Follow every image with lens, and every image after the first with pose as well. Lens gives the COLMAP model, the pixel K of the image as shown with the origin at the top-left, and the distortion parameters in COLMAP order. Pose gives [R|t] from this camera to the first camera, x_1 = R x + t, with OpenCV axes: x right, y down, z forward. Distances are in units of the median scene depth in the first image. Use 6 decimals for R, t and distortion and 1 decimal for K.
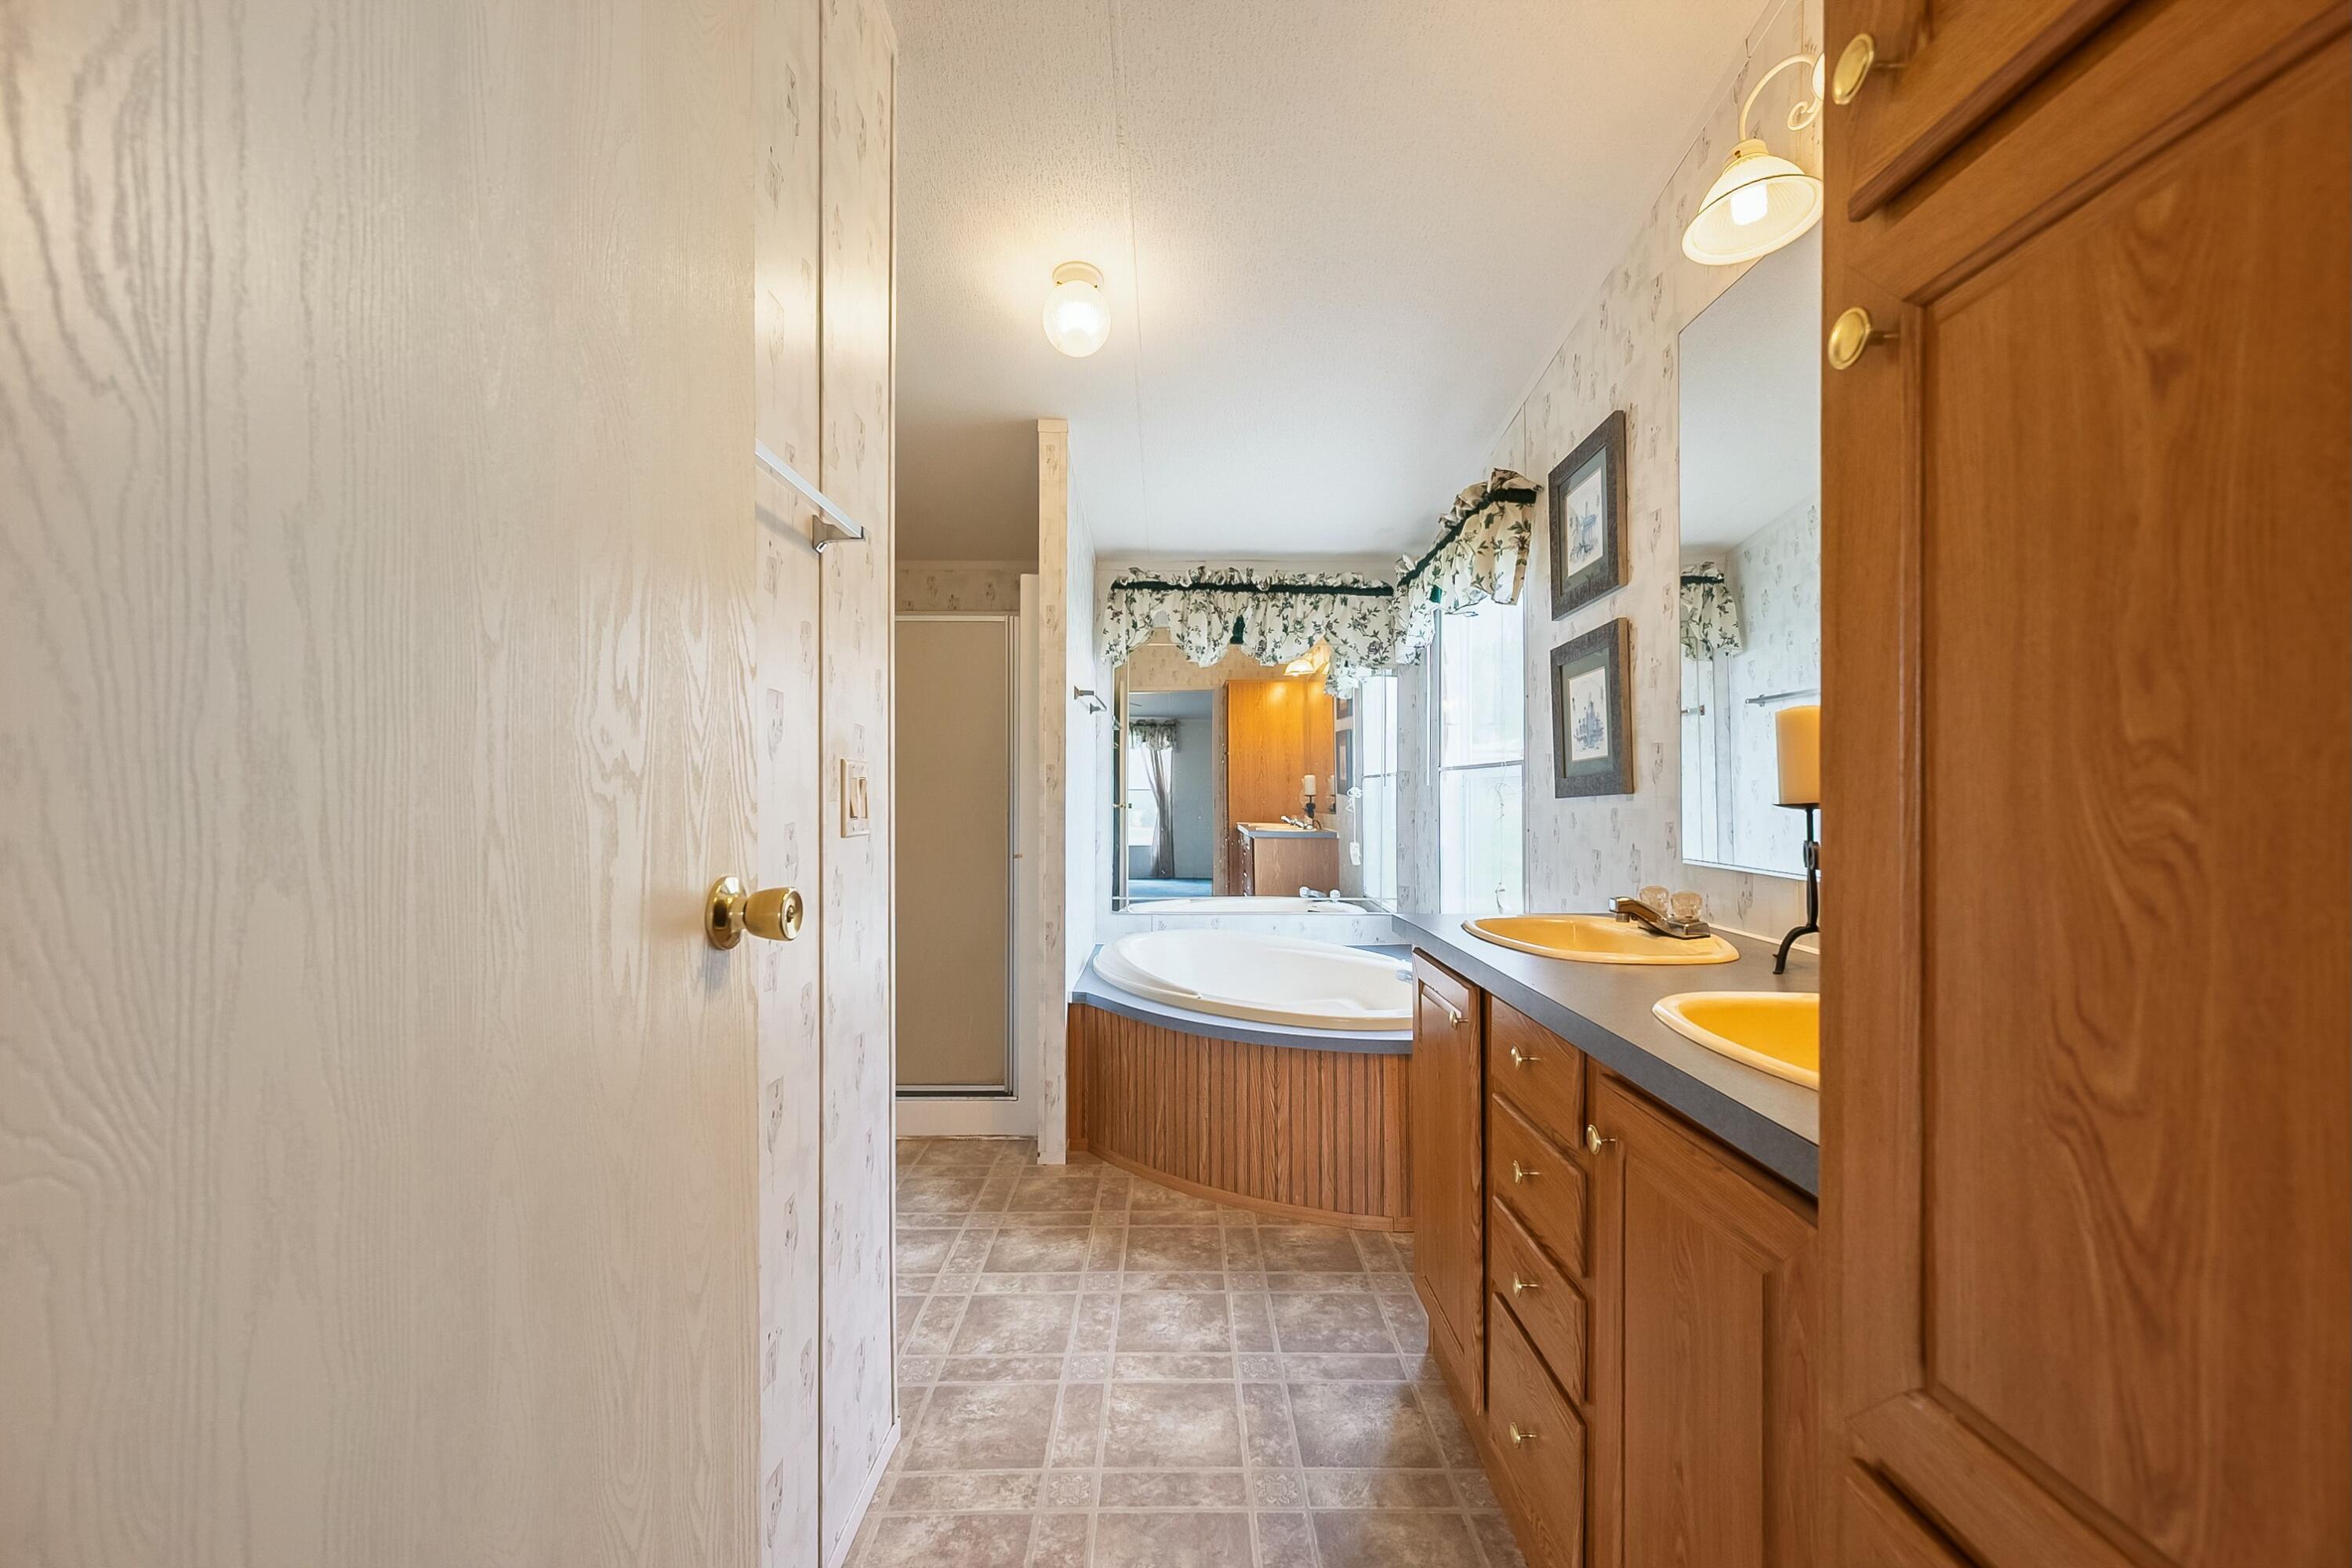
lens RADIAL K [[950.4, 0, 1173.3], [0, 950.4, 797.6], [0, 0, 1]] dist [0.002197, 0.000686]
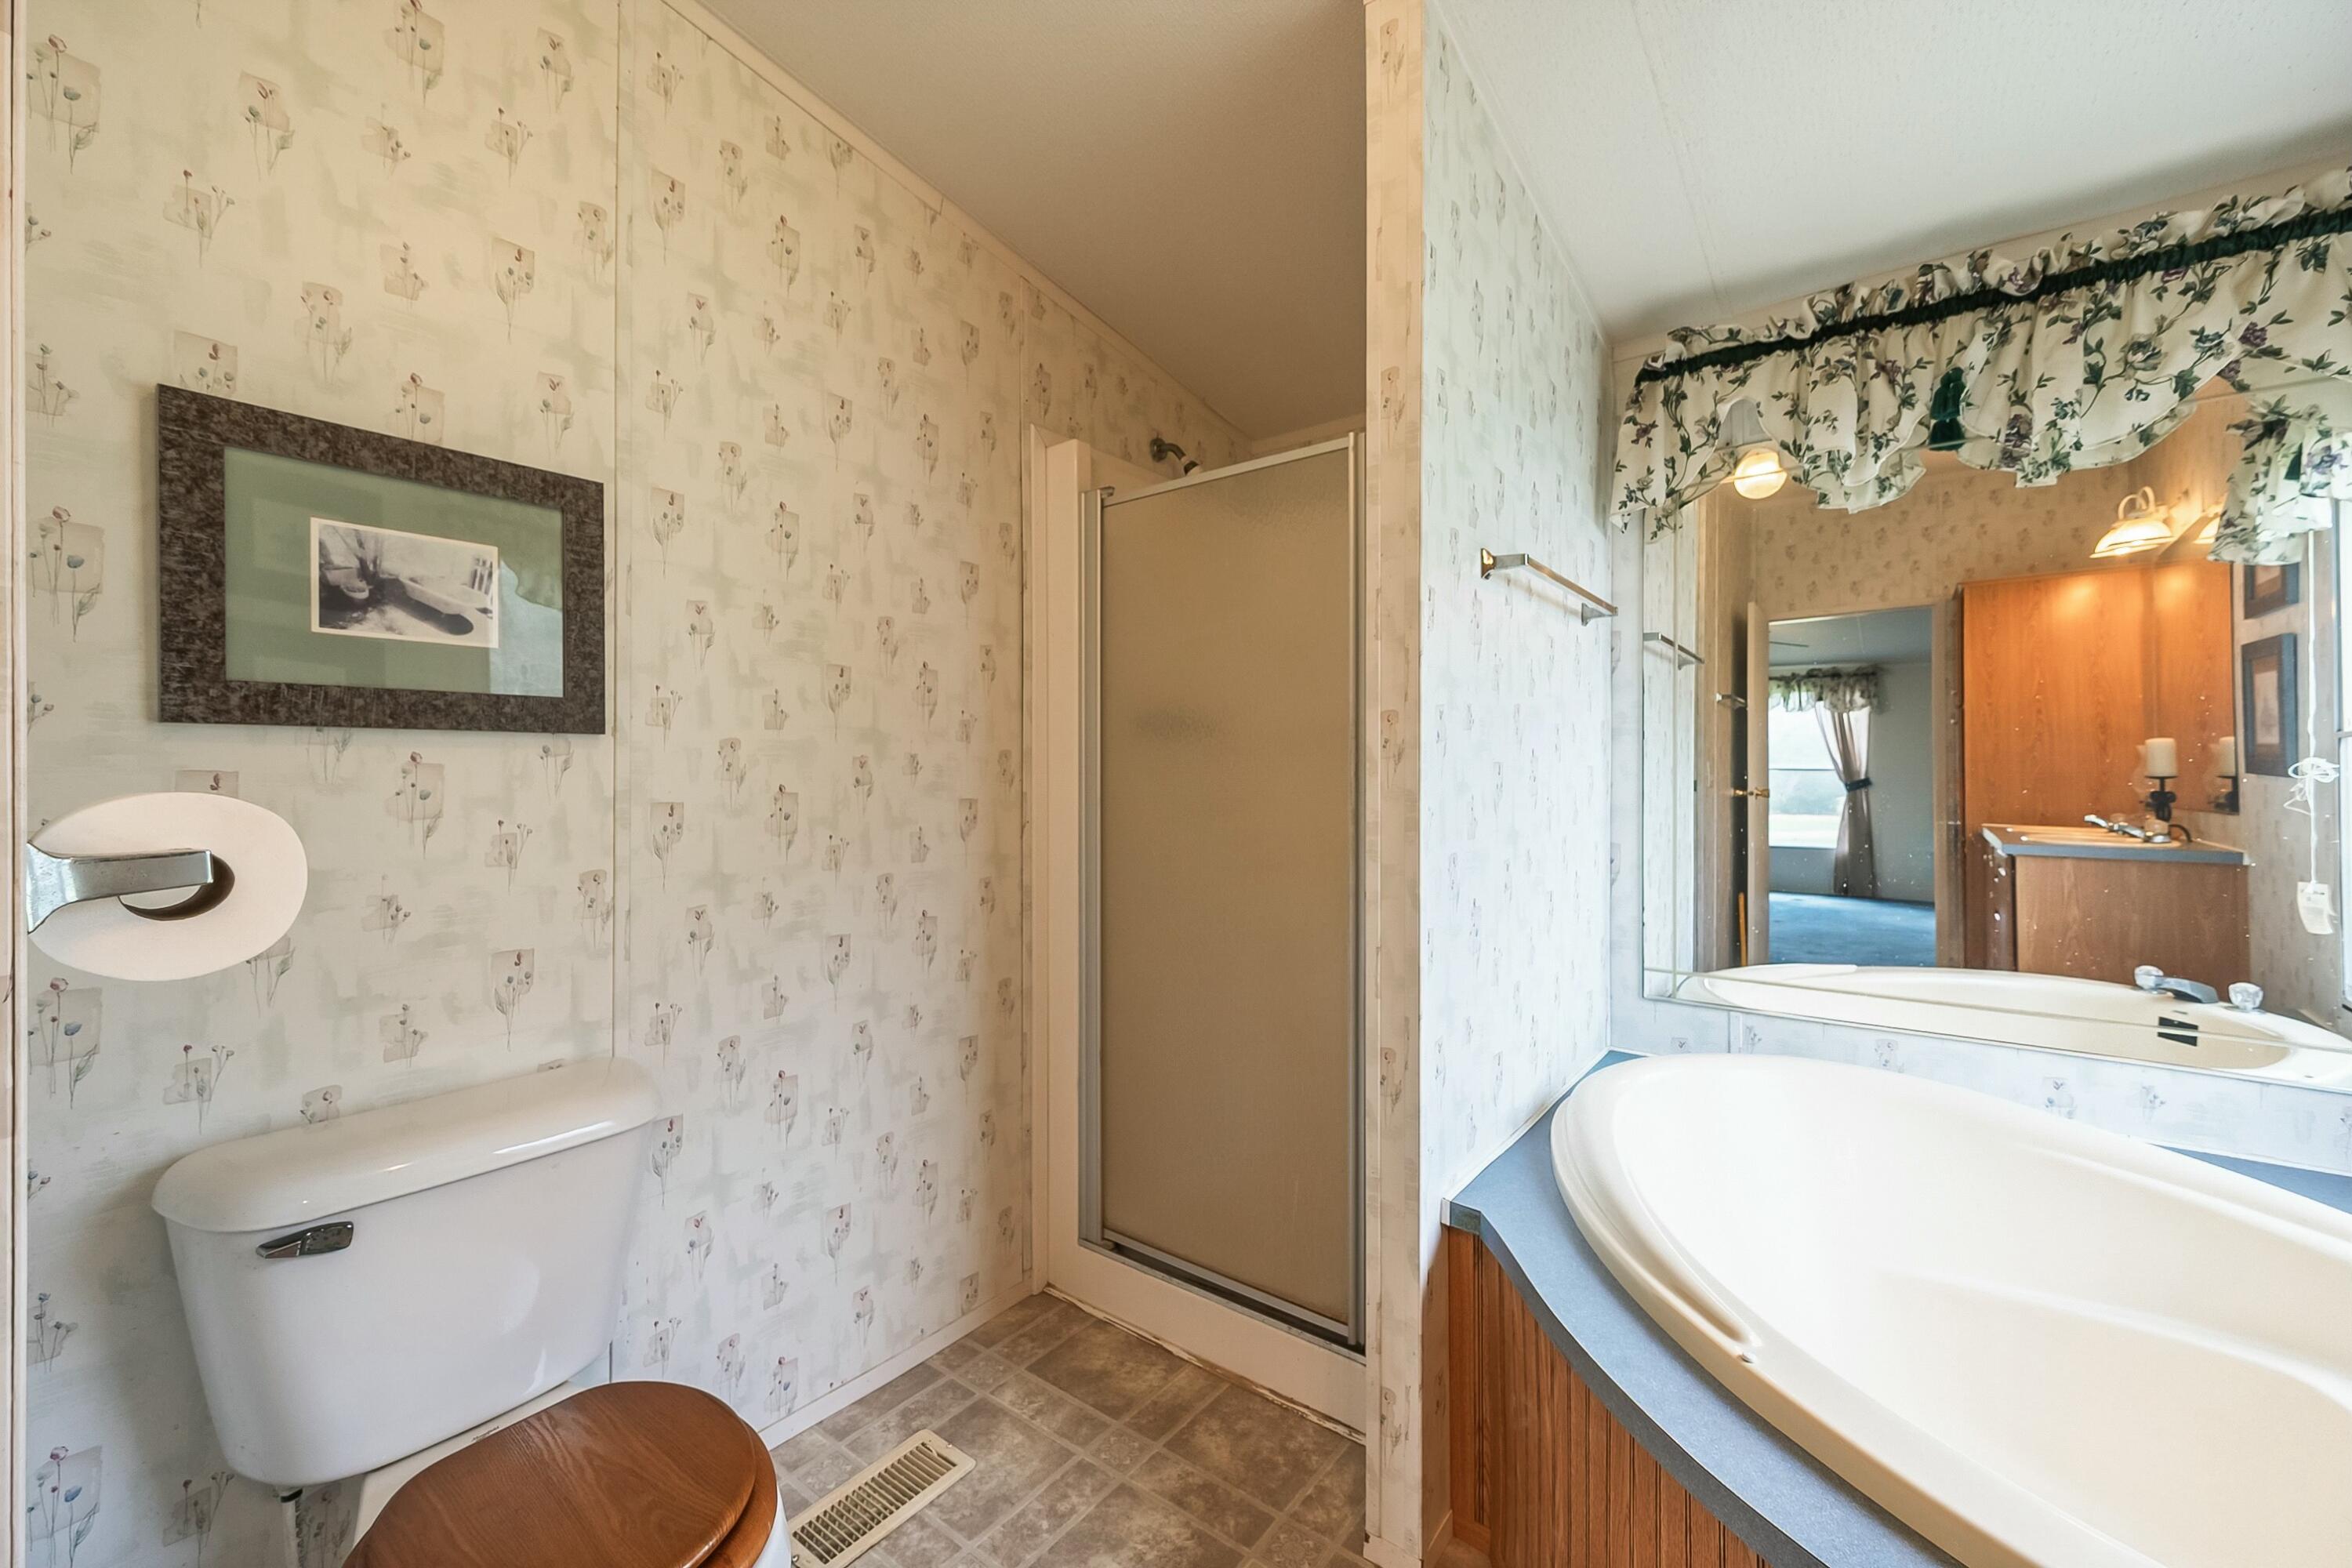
lens RADIAL K [[950.4, 0, 1167.7], [0, 950.4, 779.9], [0, 0, 1]] dist [0.002197, 0.000686]
pose [[0.792263, 0.000634, -0.610180, 0.068877], [-0.000736, 1.000000, 0.000084, -0.001070], [0.610180, 0.000383, 0.792263, 0.565143]]
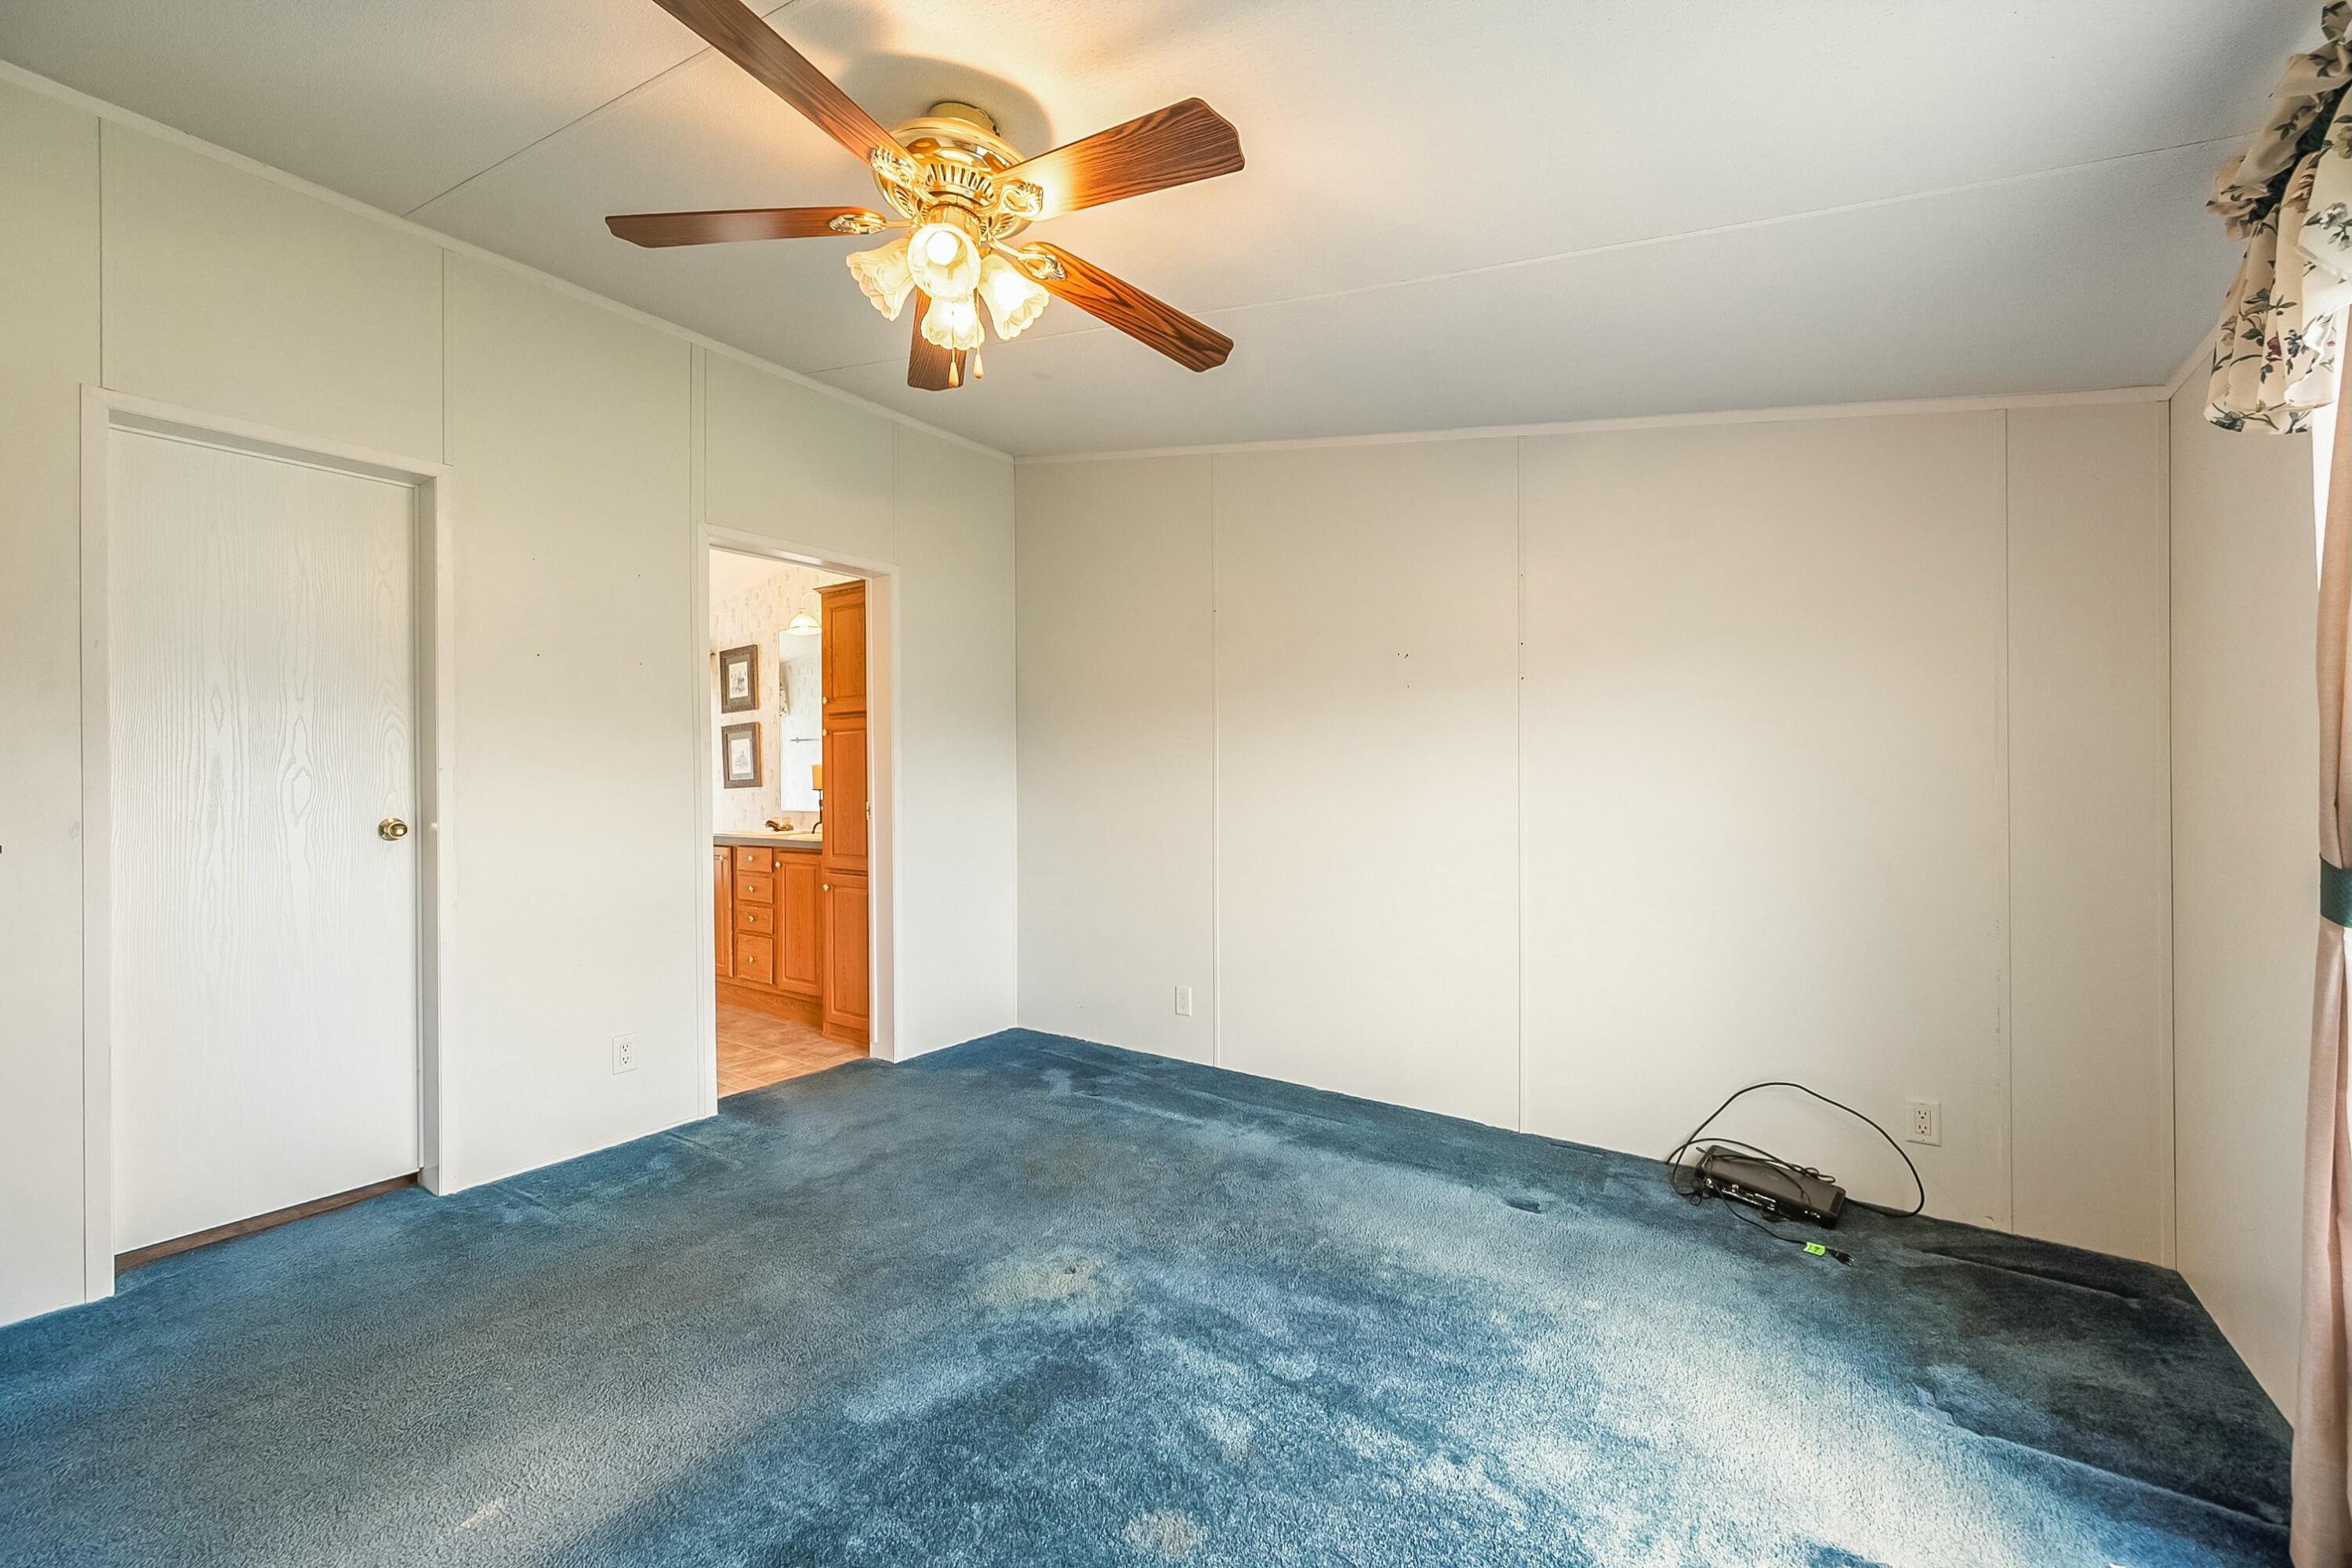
lens RADIAL K [[950.4, 0, 1193.9], [0, 950.4, 786.6], [0, 0, 1]] dist [0.002197, 0.000686]
pose [[0.565179, -0.005306, 0.824951, -0.754983], [0.005552, 0.999981, 0.002627, -0.003529], [-0.824950, 0.003095, 0.565198, -1.108487]]
